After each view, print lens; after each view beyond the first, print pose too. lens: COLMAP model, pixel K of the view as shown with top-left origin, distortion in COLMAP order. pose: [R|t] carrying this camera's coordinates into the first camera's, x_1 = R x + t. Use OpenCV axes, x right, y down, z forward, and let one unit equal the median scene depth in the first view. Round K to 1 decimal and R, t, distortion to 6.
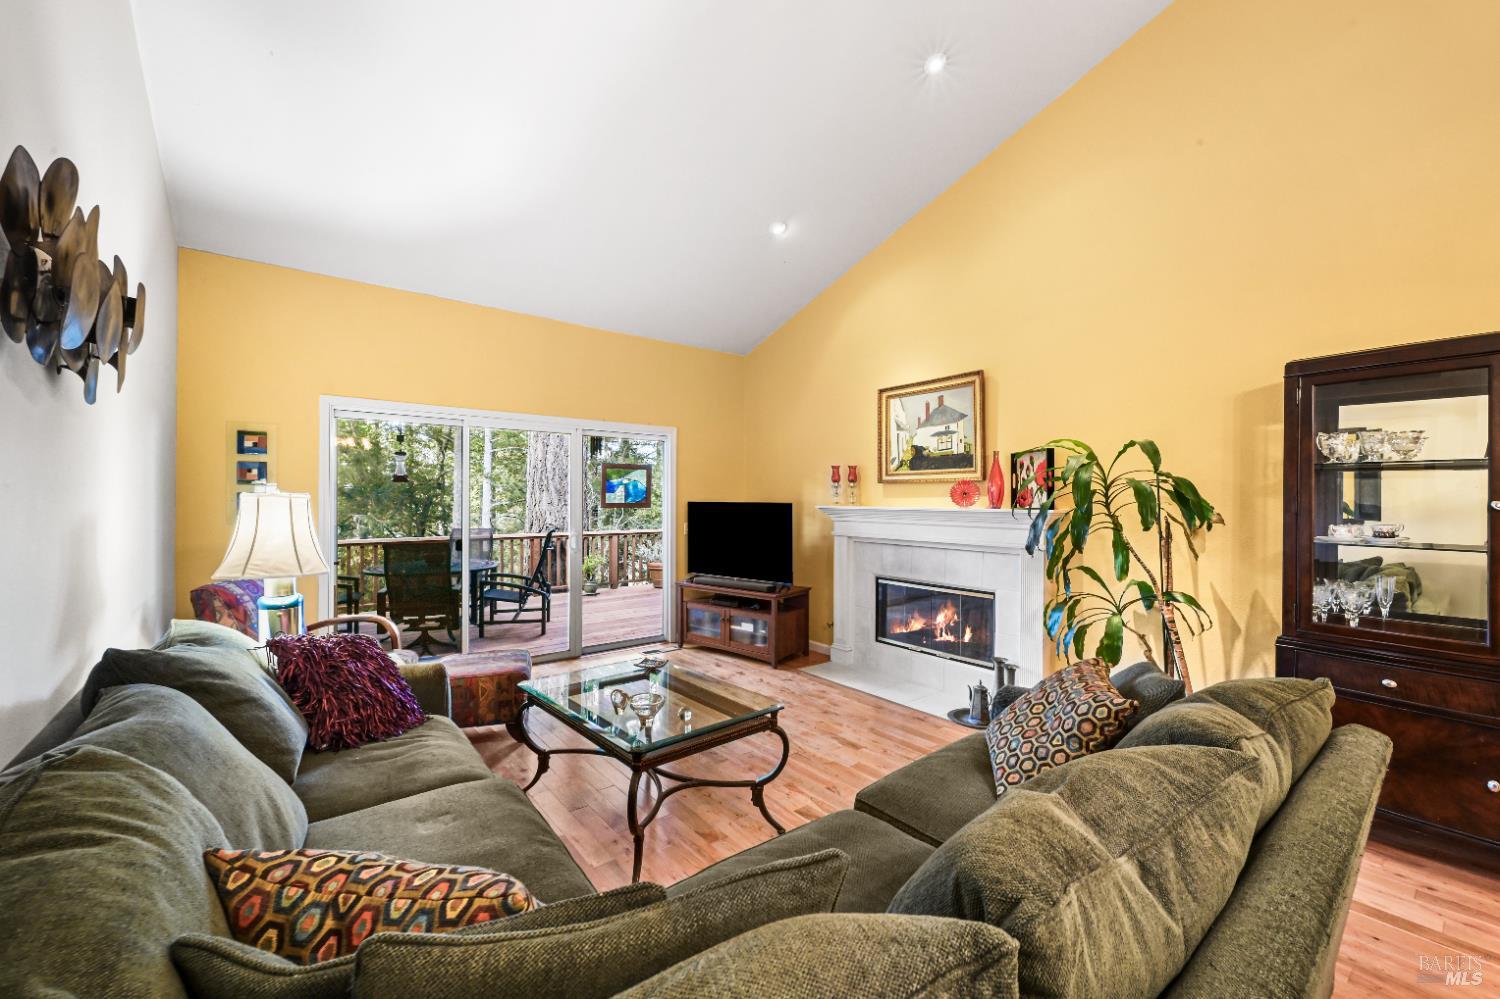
lens RADIAL K [[598.1, 0, 754.5], [0, 598.1, 504.3], [0, 0, 1]] dist [-0.003029, 0.000013]
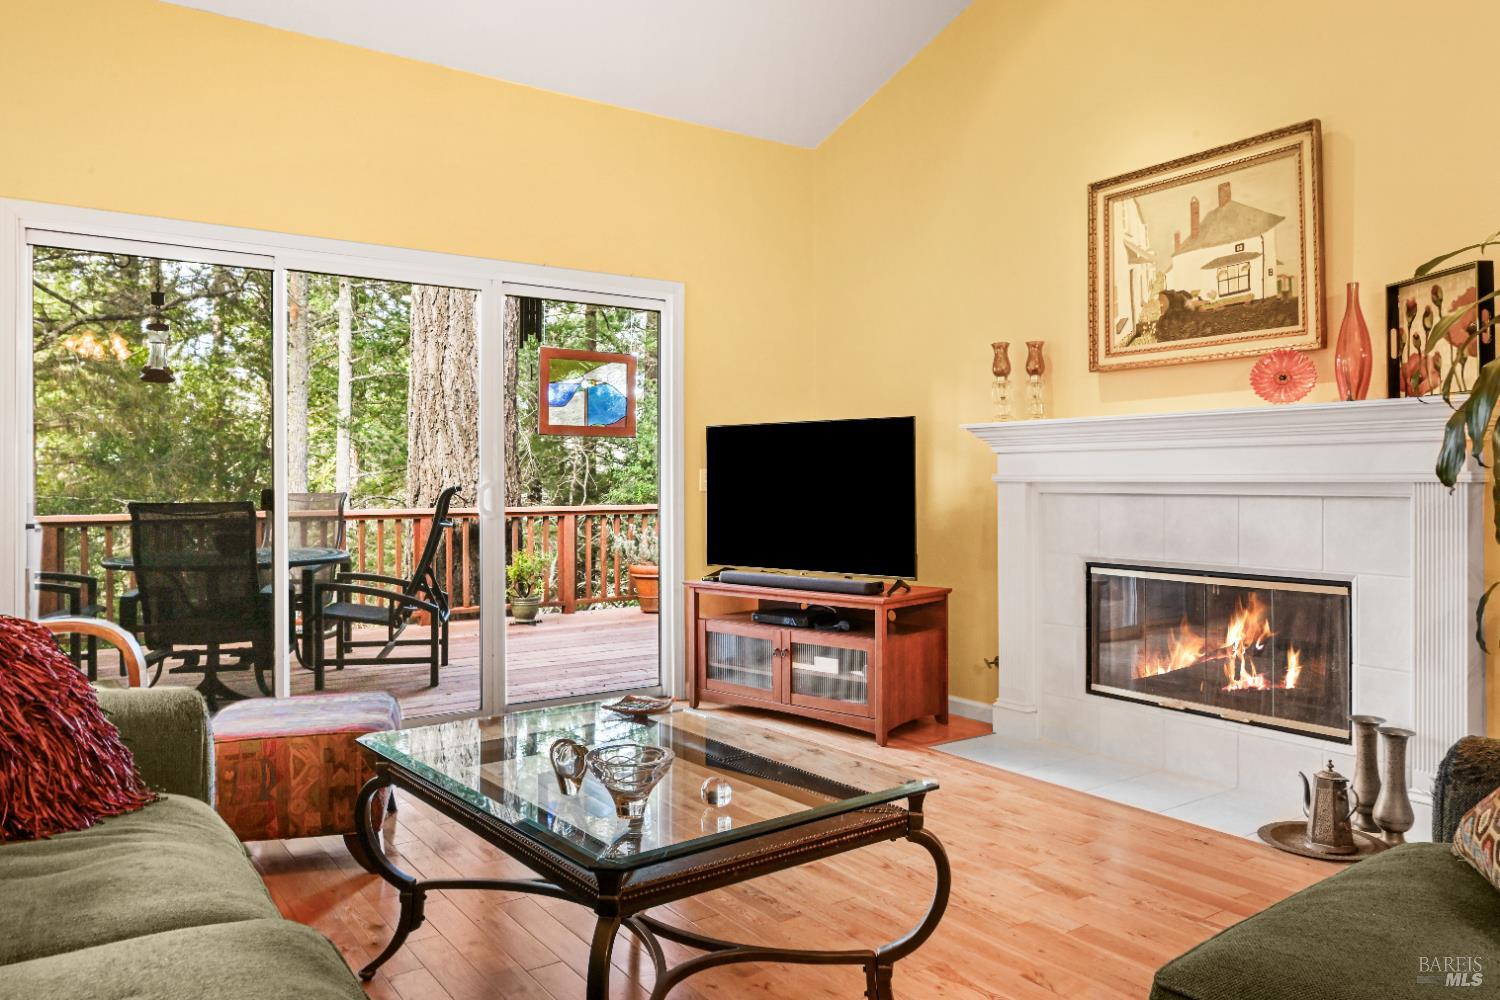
lens RADIAL K [[1055.6, 0, 751.2], [0, 1055.6, 490.3], [0, 0, 1]] dist [-0.003615, 0.002591]
pose [[0.998080, -0.007370, -0.061501, -0.023124], [0.007077, 0.999963, -0.004979, 0.073396], [0.061536, 0.004534, 0.998095, 0.125623]]
